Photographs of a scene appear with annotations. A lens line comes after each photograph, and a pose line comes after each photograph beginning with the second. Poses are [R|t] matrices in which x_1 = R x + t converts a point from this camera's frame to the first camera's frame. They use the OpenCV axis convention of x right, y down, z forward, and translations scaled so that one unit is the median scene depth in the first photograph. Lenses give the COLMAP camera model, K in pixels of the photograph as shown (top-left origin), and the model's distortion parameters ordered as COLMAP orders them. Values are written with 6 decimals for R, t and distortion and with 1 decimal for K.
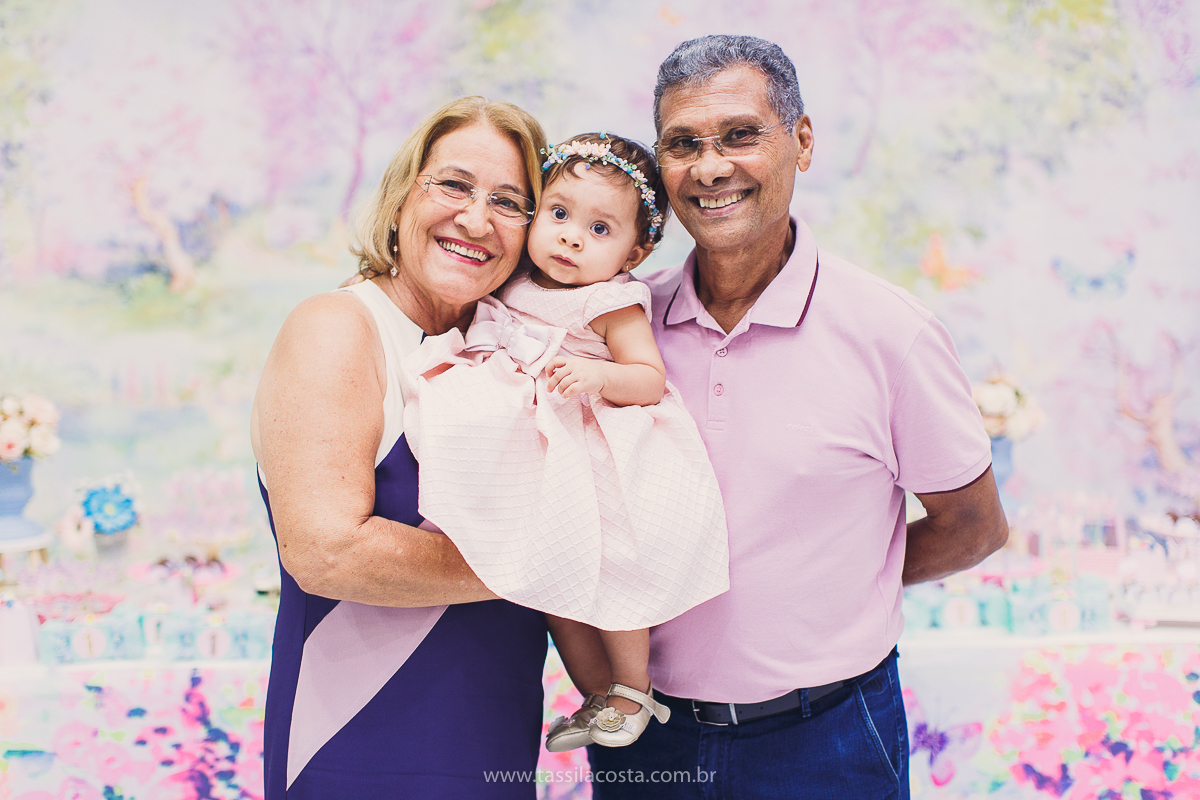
lens RADIAL K [[1798.5, 0, 602.3], [0, 1798.5, 402.9], [0, 0, 1]] dist [0.017349, 0.000000]
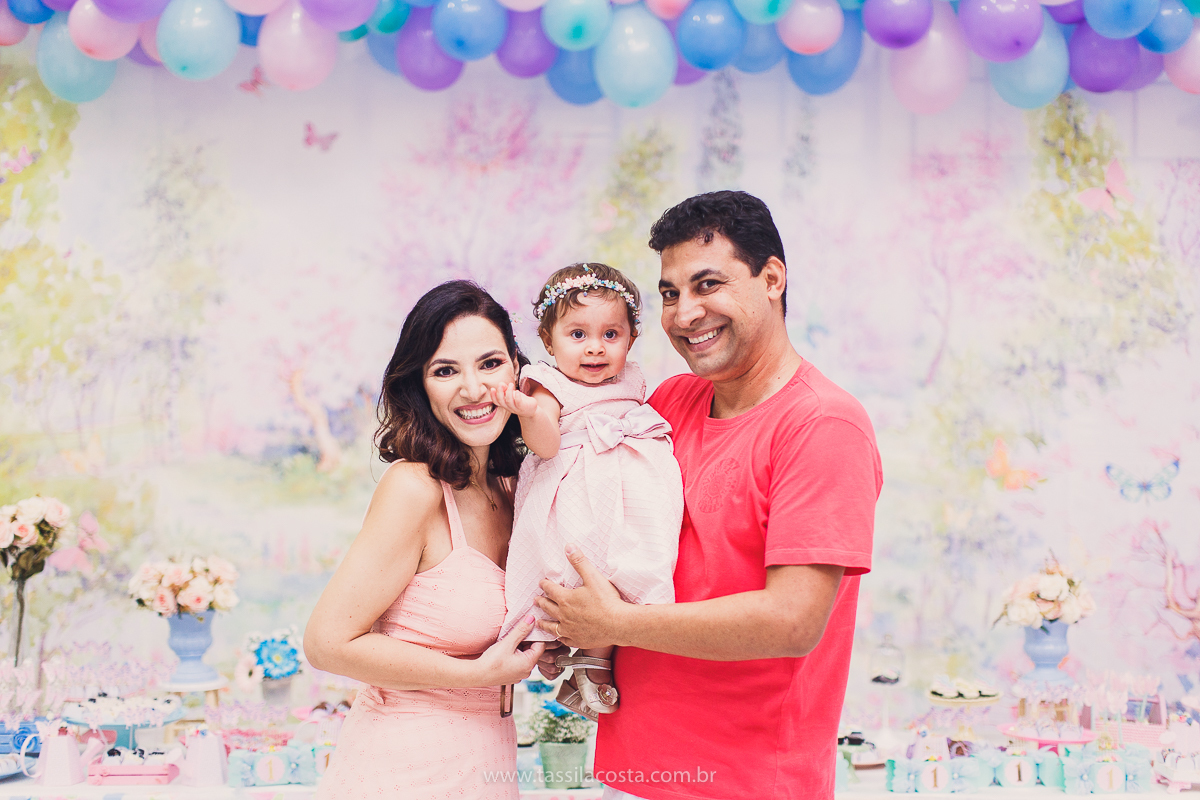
lens RADIAL K [[1798.5, 0, 601.5], [0, 1798.5, 390.6], [0, 0, 1]] dist [0.017349, 0.000000]
pose [[0.998950, 0.027288, -0.036803, -0.022061], [-0.031176, 0.993487, -0.109595, 0.006779], [0.033573, 0.110627, 0.993295, -0.125217]]
